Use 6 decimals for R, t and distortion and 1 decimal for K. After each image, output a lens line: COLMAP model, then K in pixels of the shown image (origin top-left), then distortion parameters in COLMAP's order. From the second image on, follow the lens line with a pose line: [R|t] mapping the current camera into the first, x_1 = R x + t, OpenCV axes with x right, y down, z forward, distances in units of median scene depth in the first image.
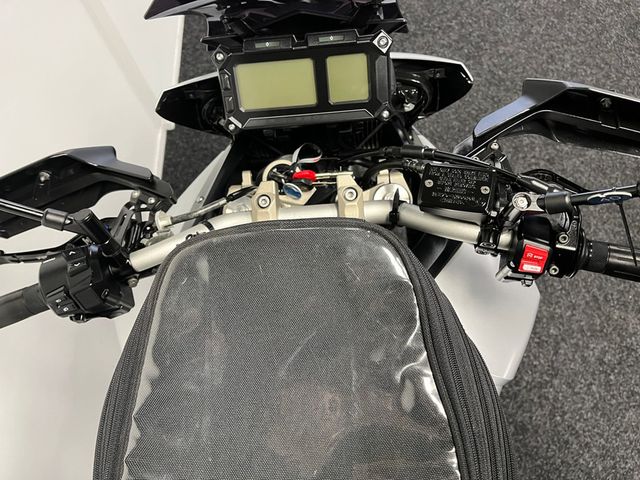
lens RADIAL K [[470.8, 0, 320.0], [0, 470.8, 240.0], [0, 0, 1]] dist [0.038141, -0.002861]
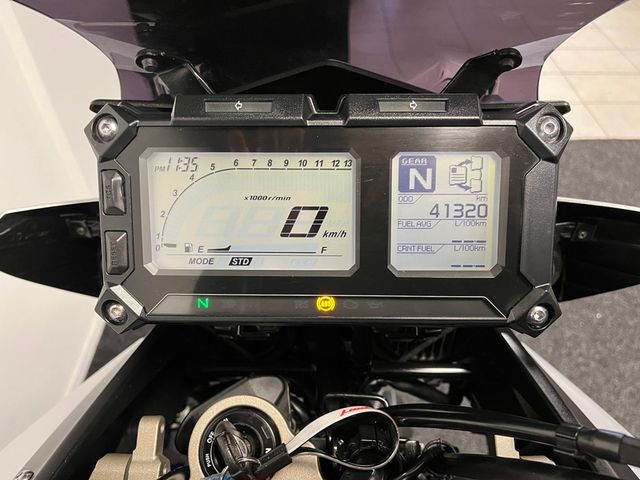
lens RADIAL K [[470.8, 0, 320.0], [0, 470.8, 240.0], [0, 0, 1]] dist [0.038141, -0.002861]
pose [[0.995743, 0.087162, 0.029990, -0.049010], [-0.072577, 0.941931, -0.327870, -0.194082], [-0.056826, 0.324297, 0.944247, 0.668052]]
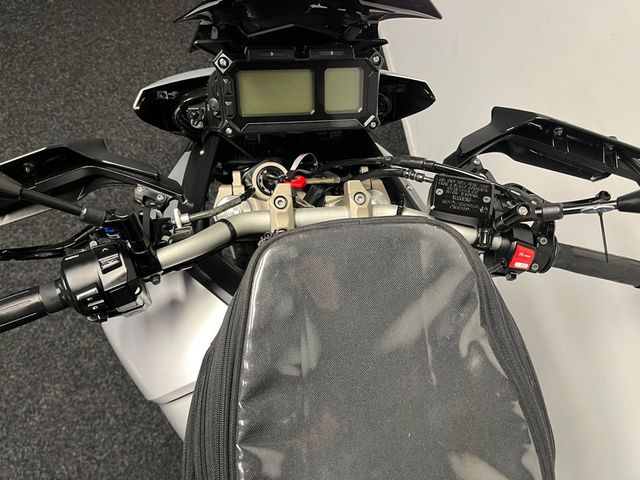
lens RADIAL K [[470.8, 0, 320.0], [0, 470.8, 240.0], [0, 0, 1]] dist [0.038141, -0.002861]
pose [[0.984503, 0.012998, 0.174887, -0.180932], [-0.013375, 0.999910, 0.000976, 0.000503], [-0.174859, -0.003300, 0.984588, -0.061663]]
